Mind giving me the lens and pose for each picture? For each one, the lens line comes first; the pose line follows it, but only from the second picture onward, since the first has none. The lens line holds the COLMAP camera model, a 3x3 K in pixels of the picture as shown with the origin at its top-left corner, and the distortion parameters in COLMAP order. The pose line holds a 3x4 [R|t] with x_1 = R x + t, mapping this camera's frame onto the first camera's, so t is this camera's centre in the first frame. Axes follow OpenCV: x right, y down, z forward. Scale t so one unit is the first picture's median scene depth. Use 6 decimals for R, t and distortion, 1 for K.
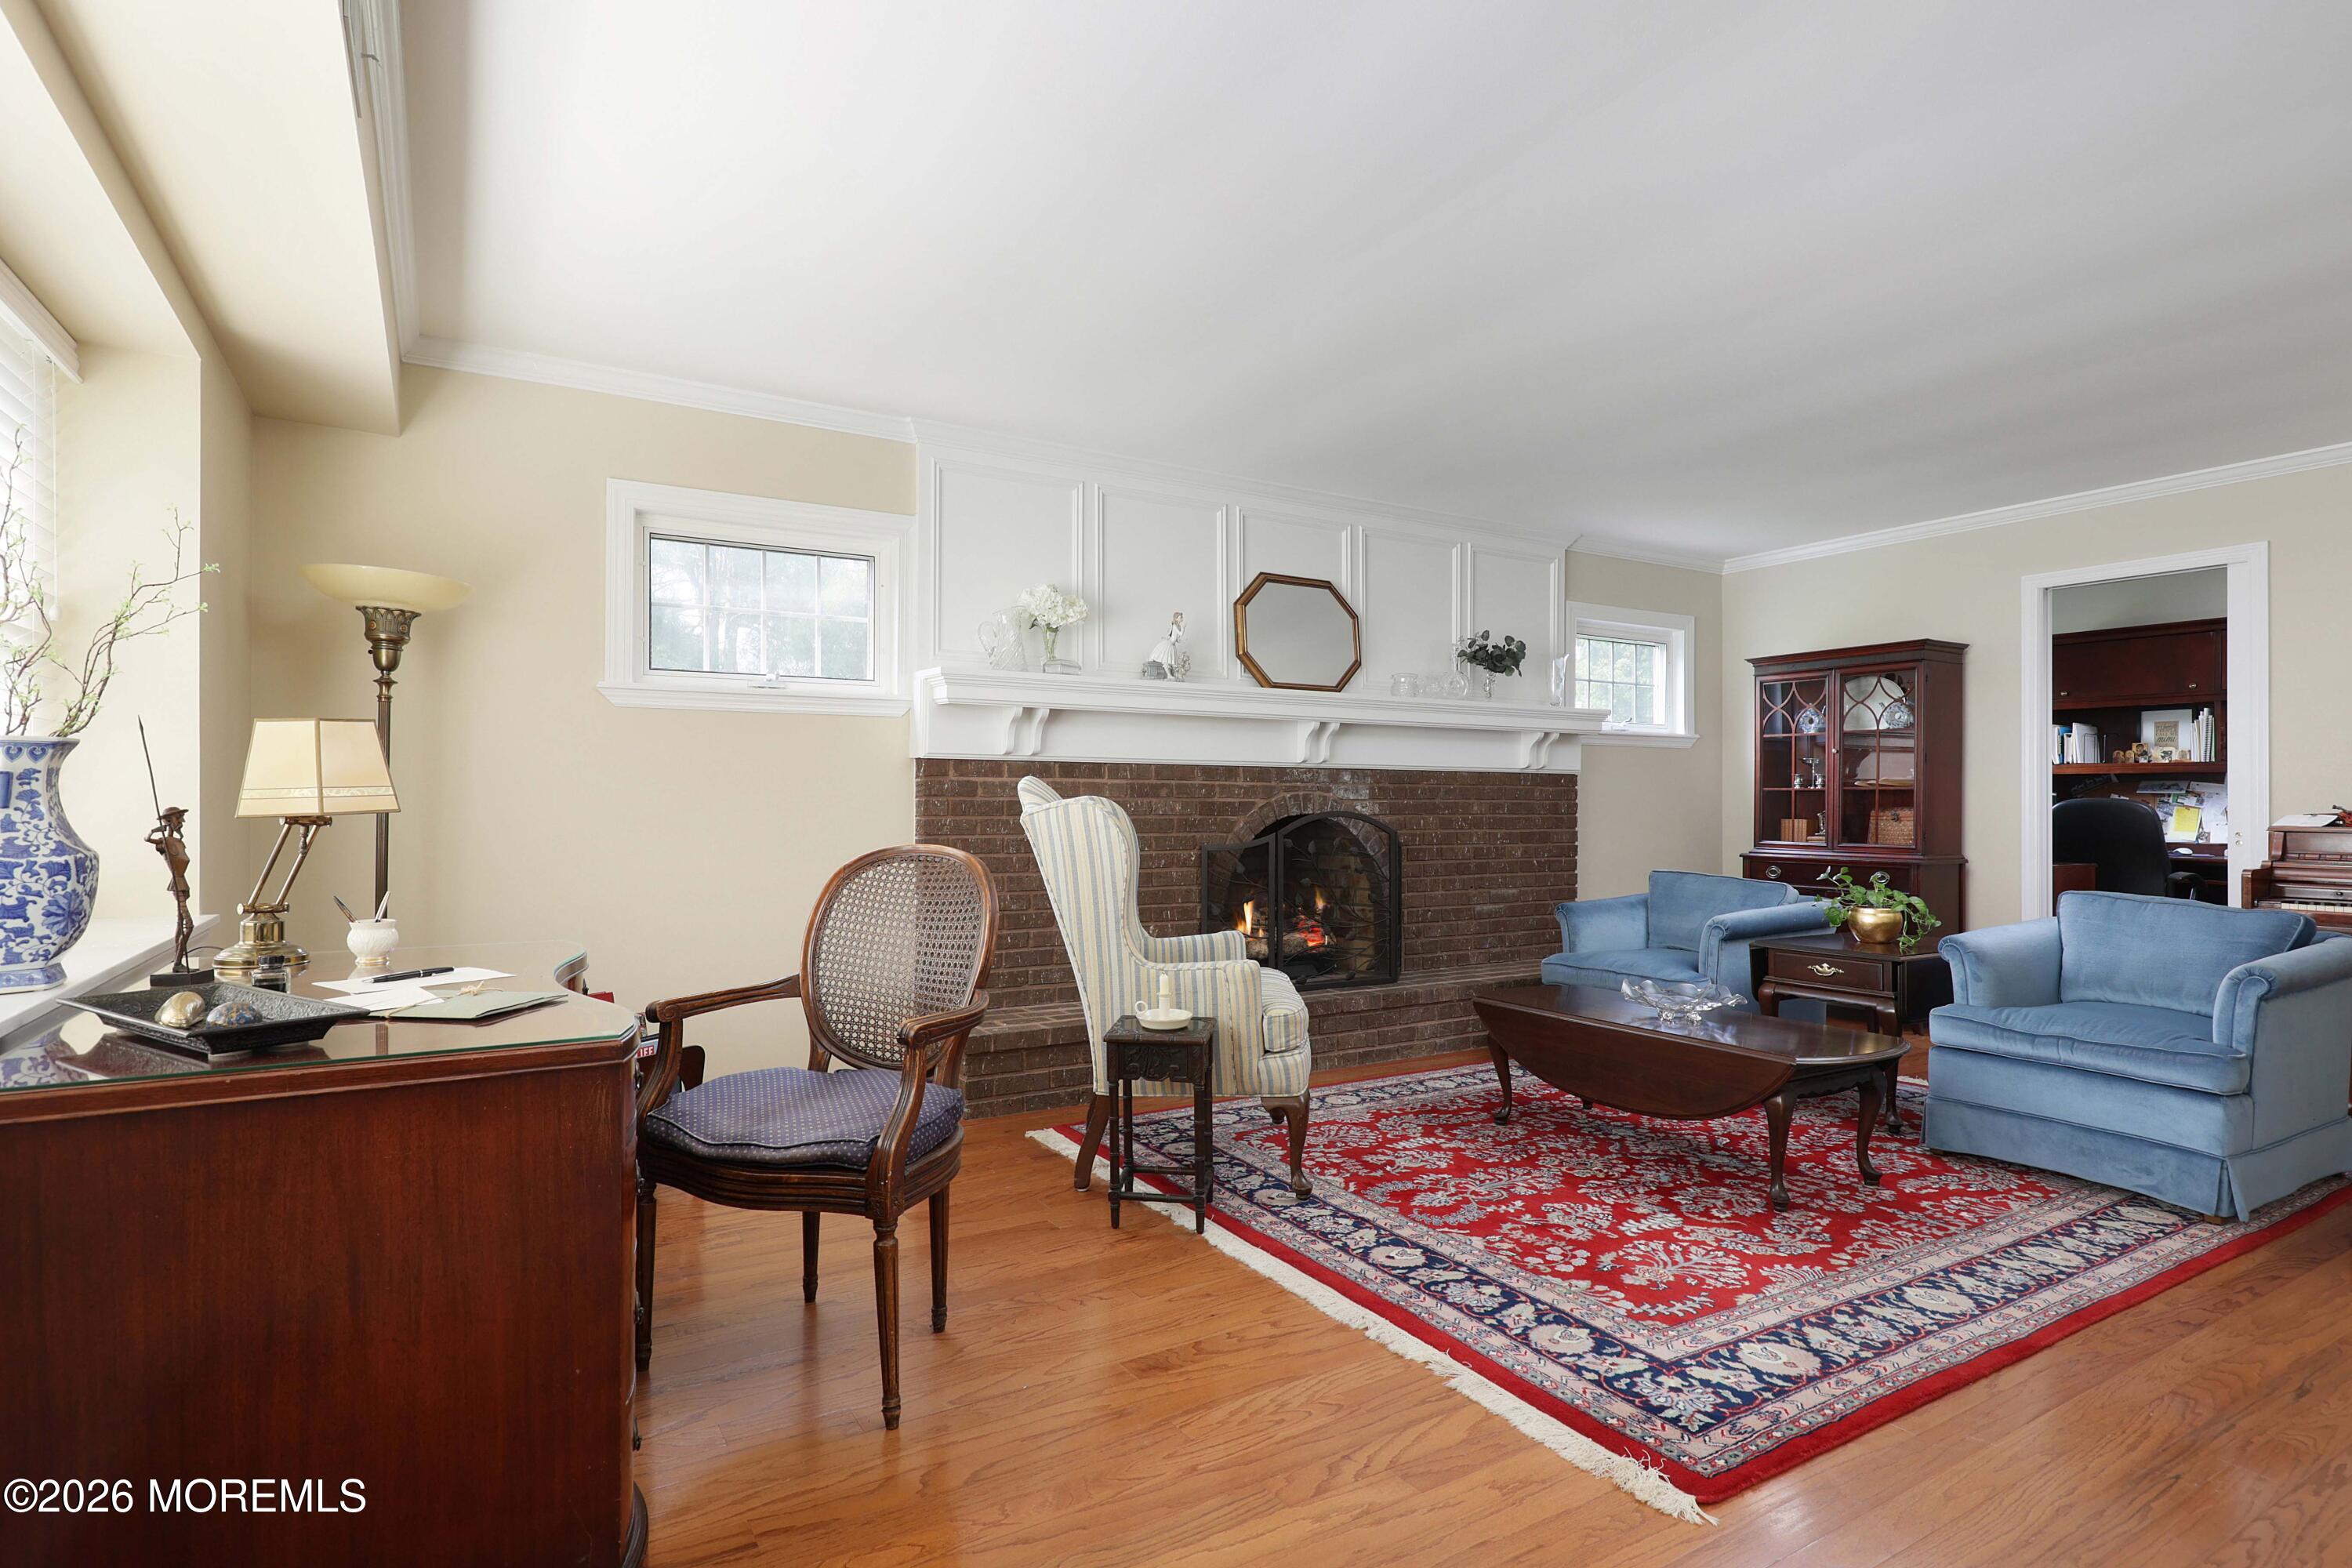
lens RADIAL K [[1215.9, 0, 1145.4], [0, 1215.9, 797.4], [0, 0, 1]] dist [0.001568, 0.000375]
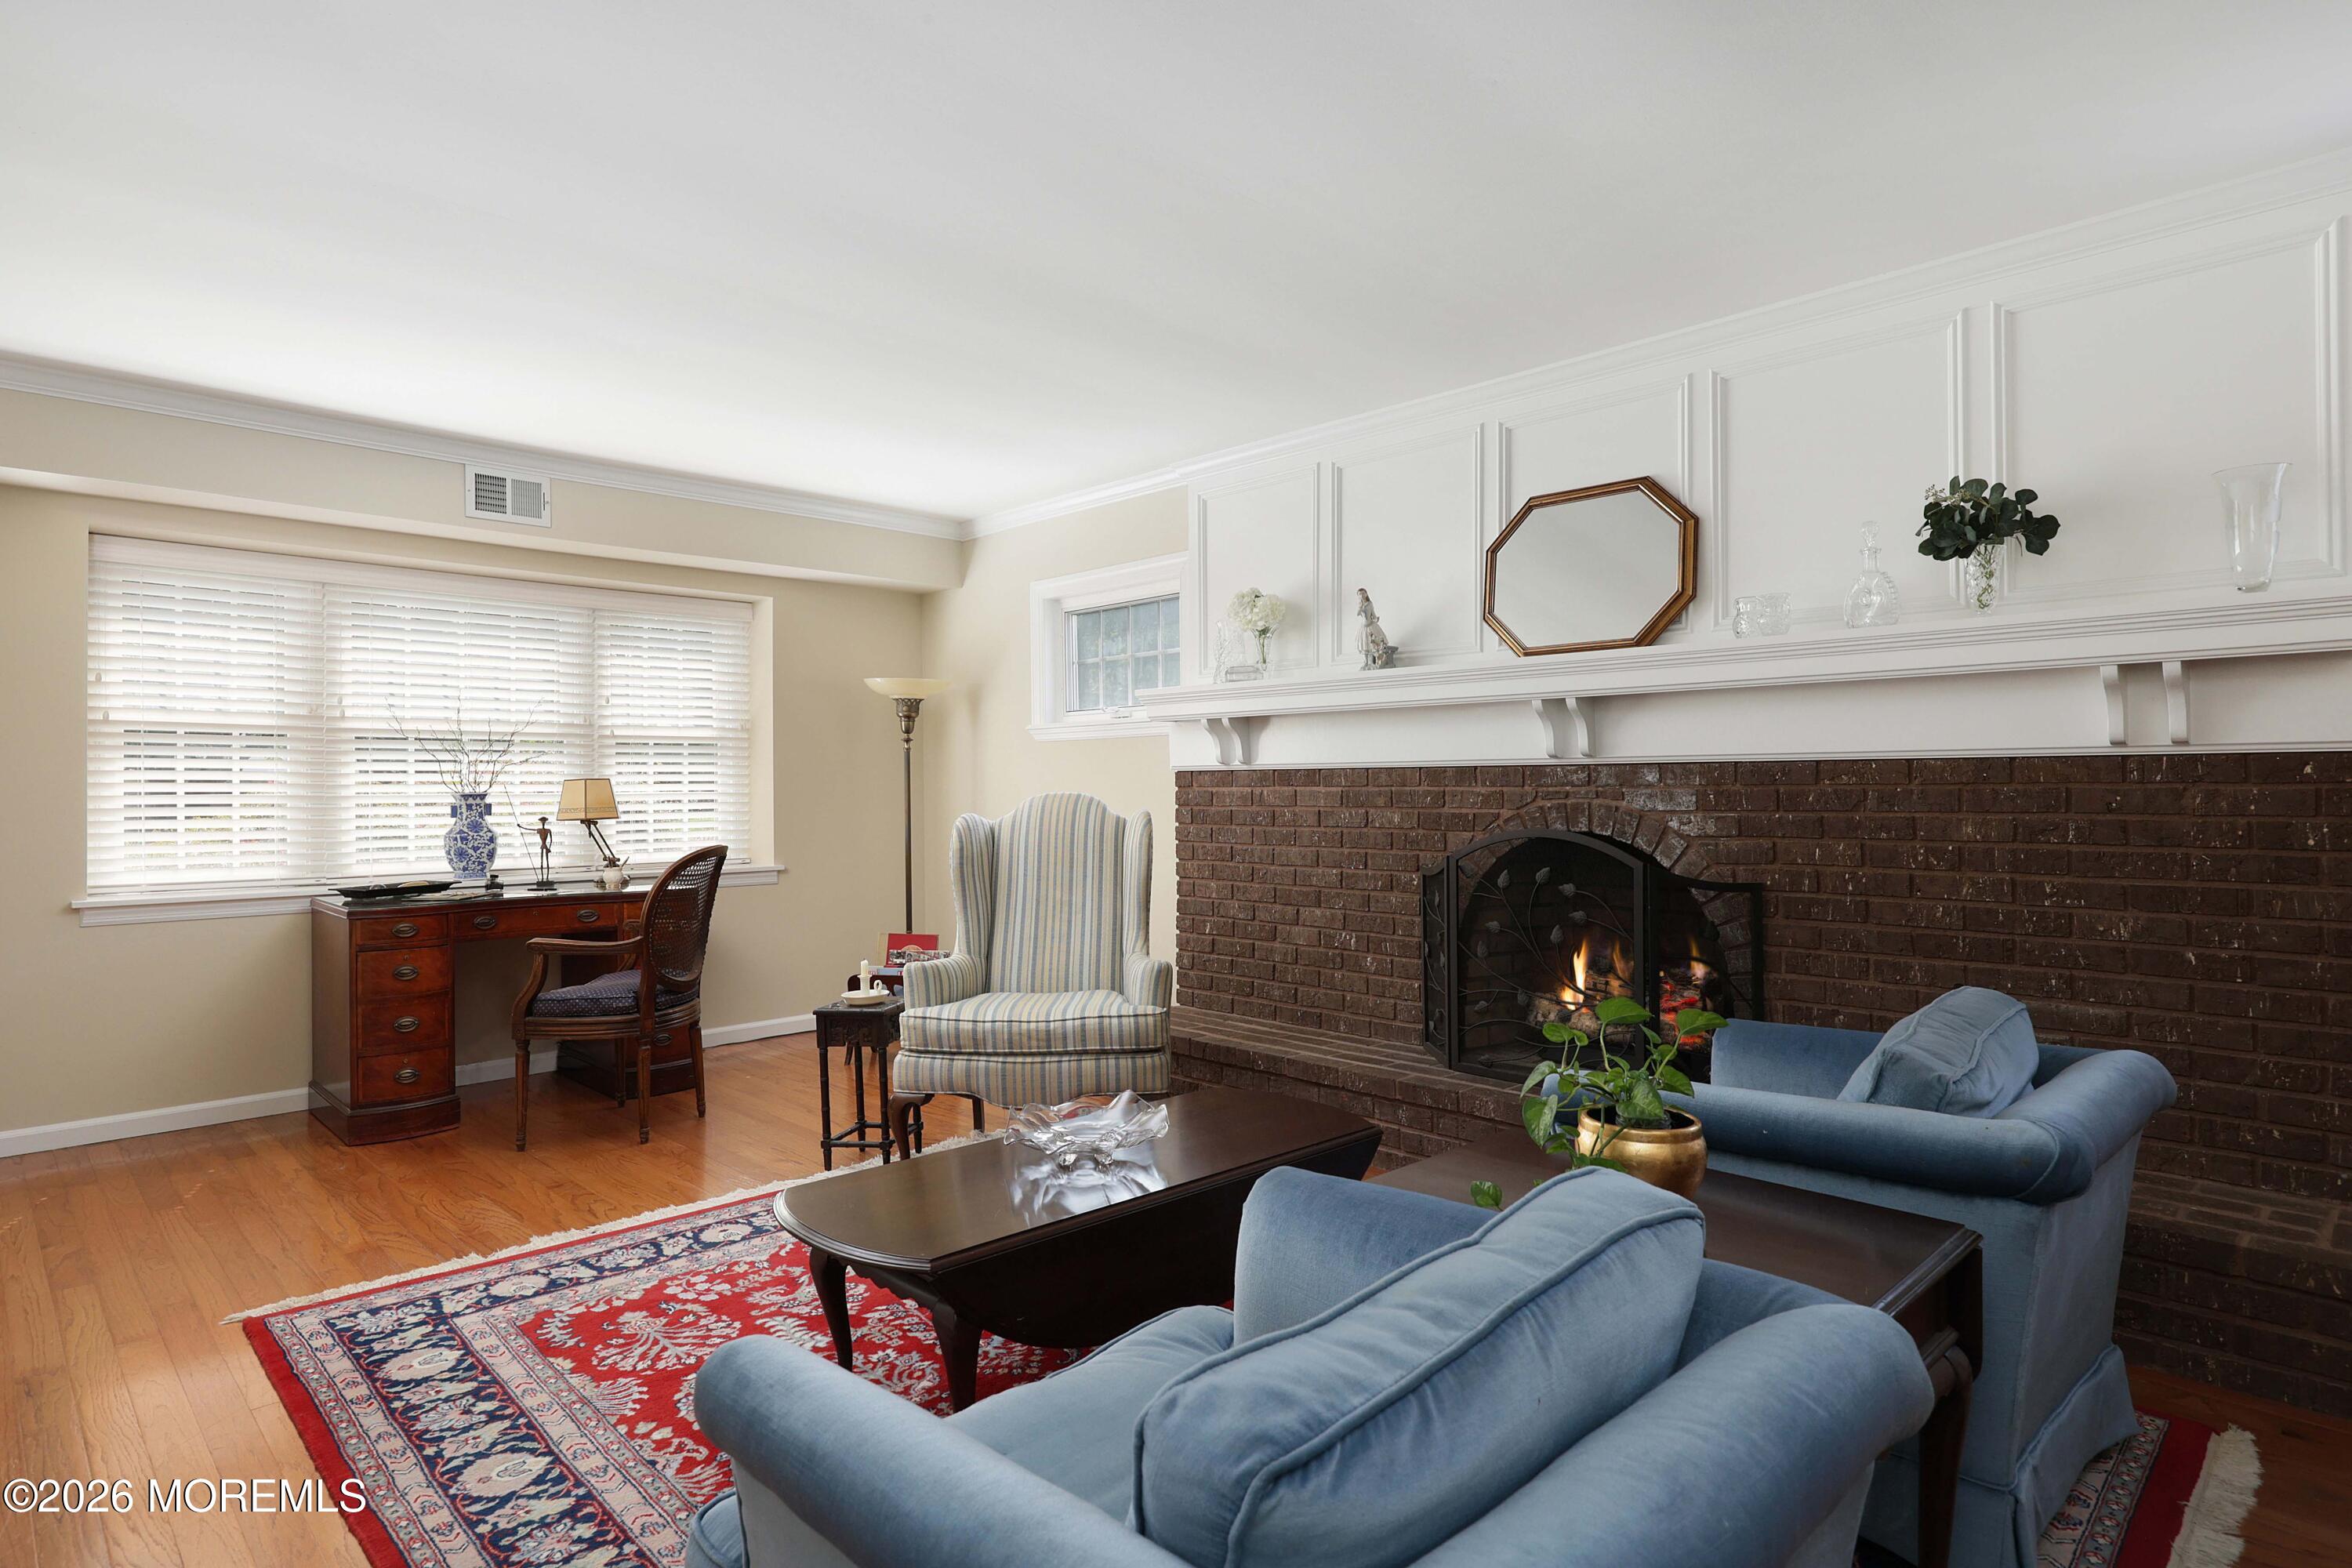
lens RADIAL K [[1219.2, 0, 1133.0], [0, 1219.2, 776.3], [0, 0, 1]] dist [0.001607, 0.000303]
pose [[0.232362, -0.015565, -0.972505, 1.130210], [0.010038, 0.999857, -0.013605, -0.016584], [0.972578, -0.006601, 0.232485, 0.904400]]
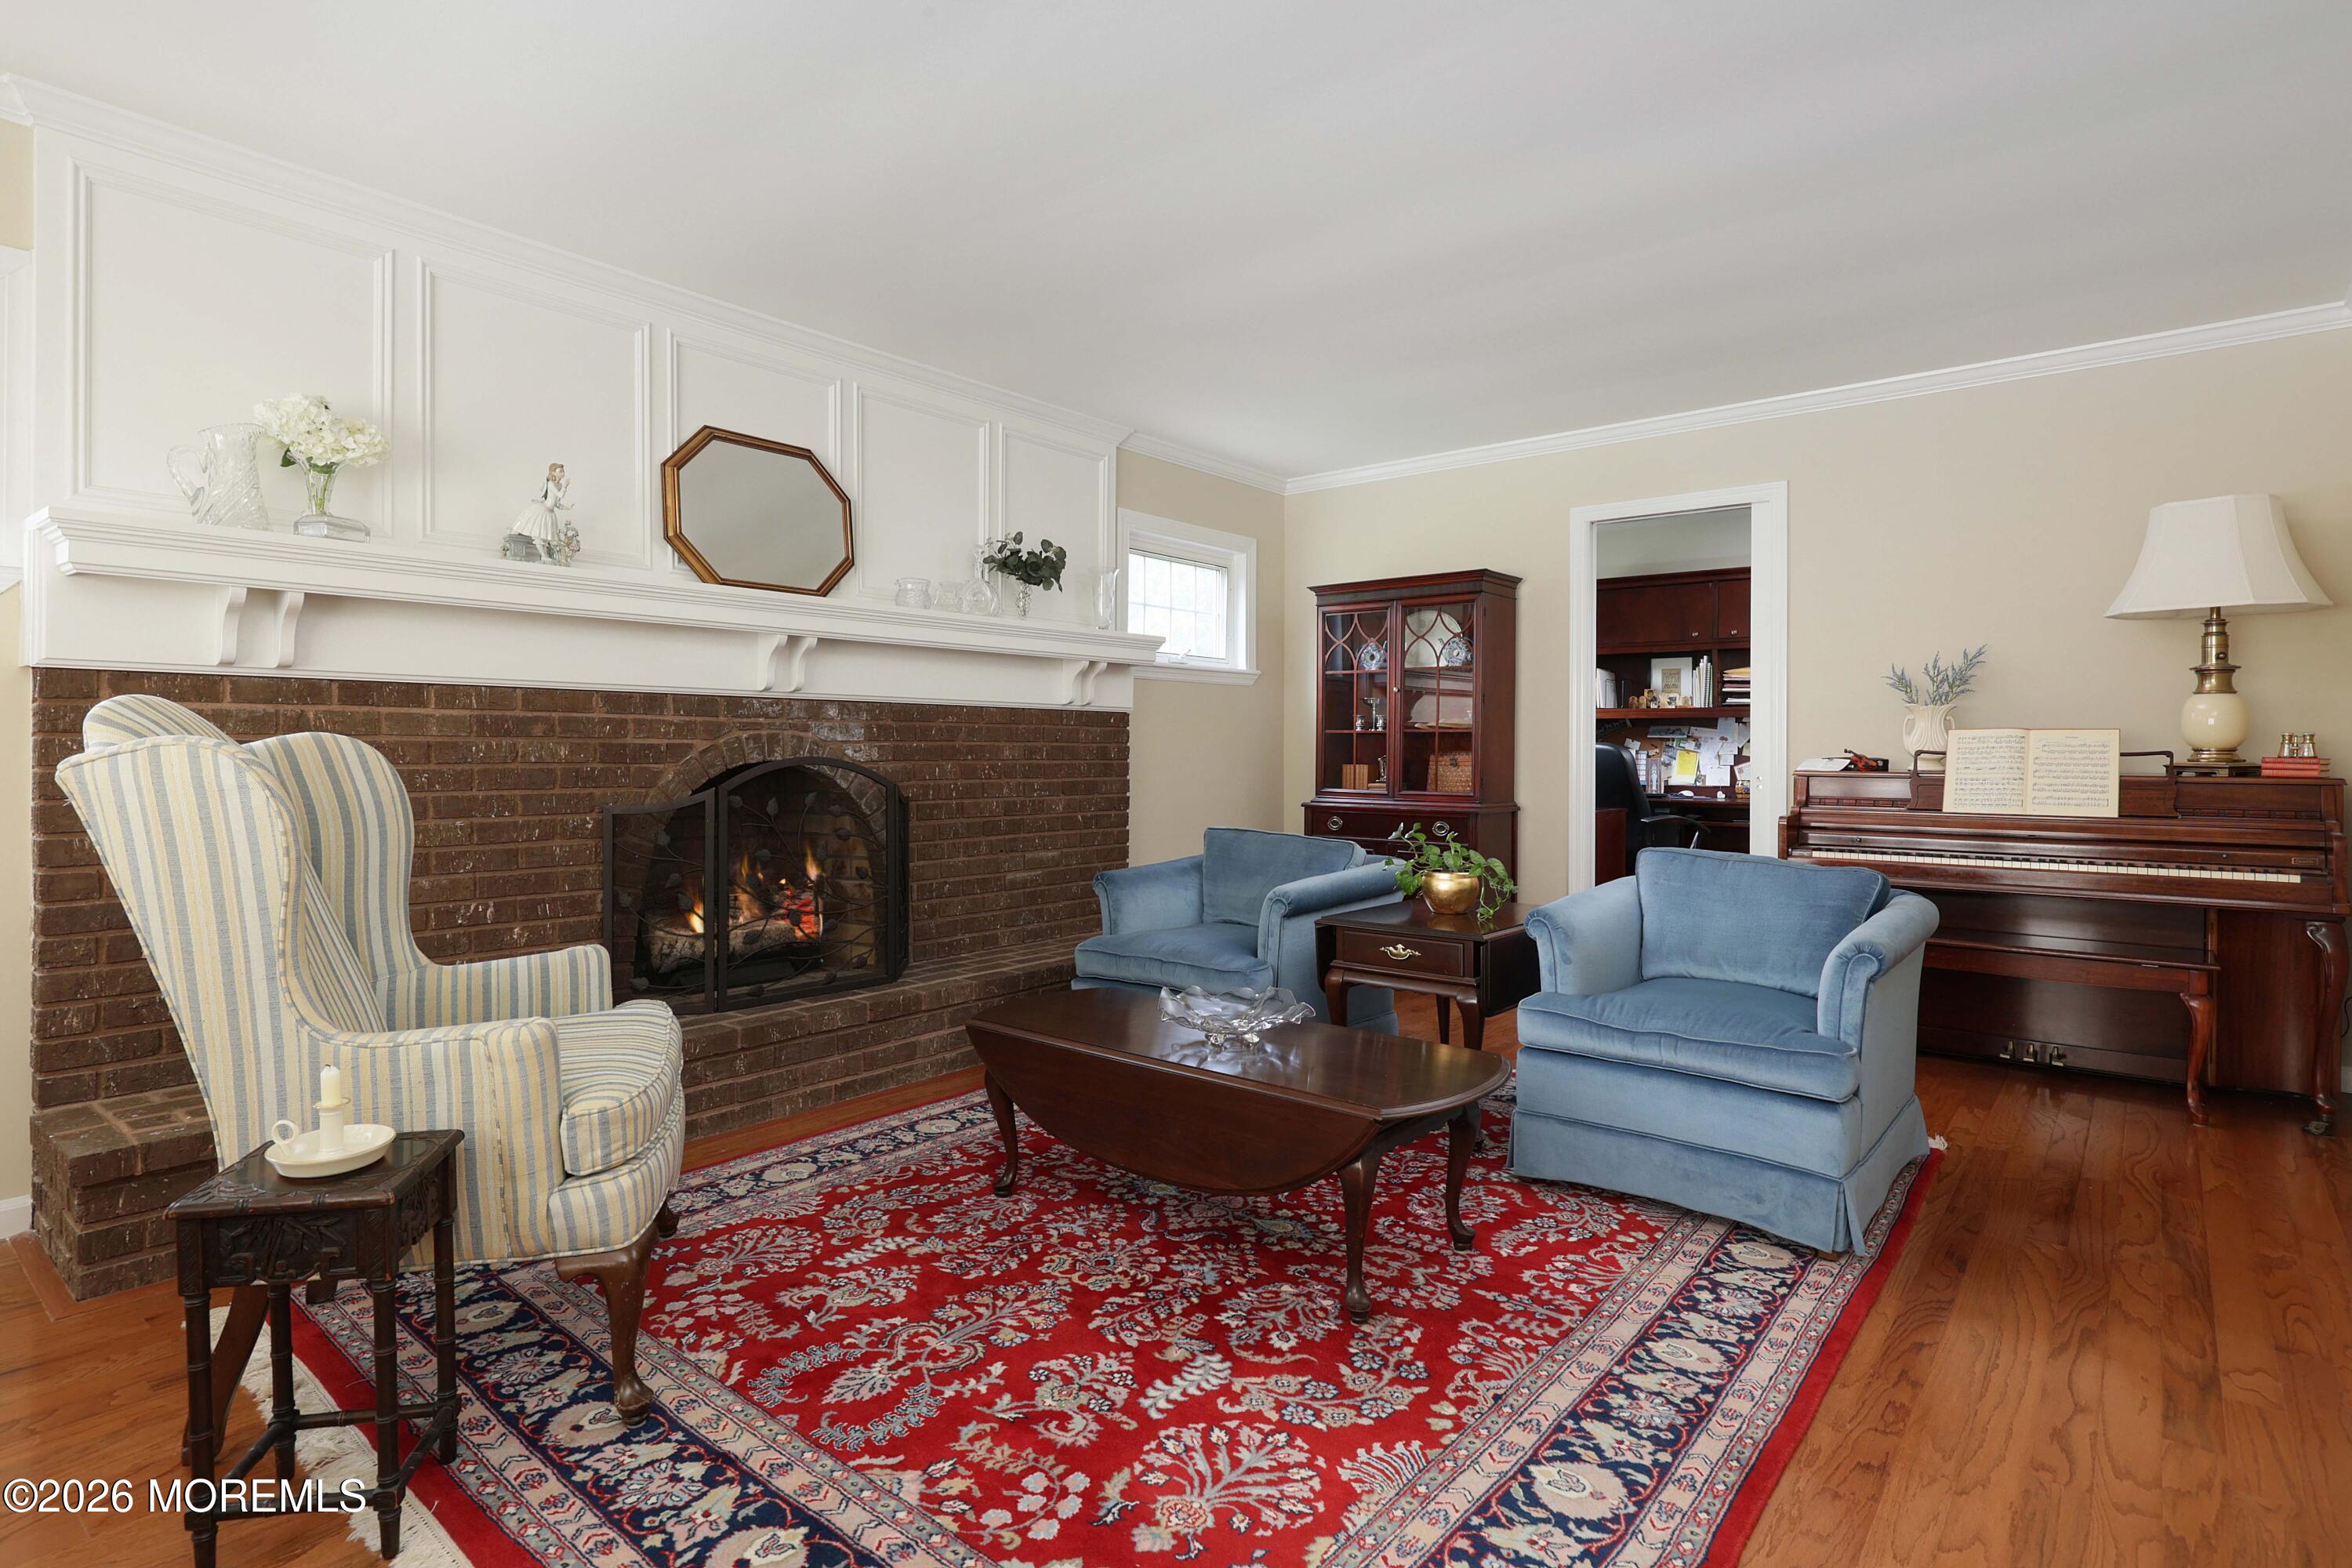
lens RADIAL K [[1216.7, 0, 1178.5], [0, 1216.7, 758.7], [0, 0, 1]] dist [-0.000143, -0.000023]
pose [[0.936601, -0.002410, 0.350388, 0.158479], [-0.002402, 0.999909, 0.013298, 0.003089], [-0.350388, -0.013297, 0.936510, 0.340118]]
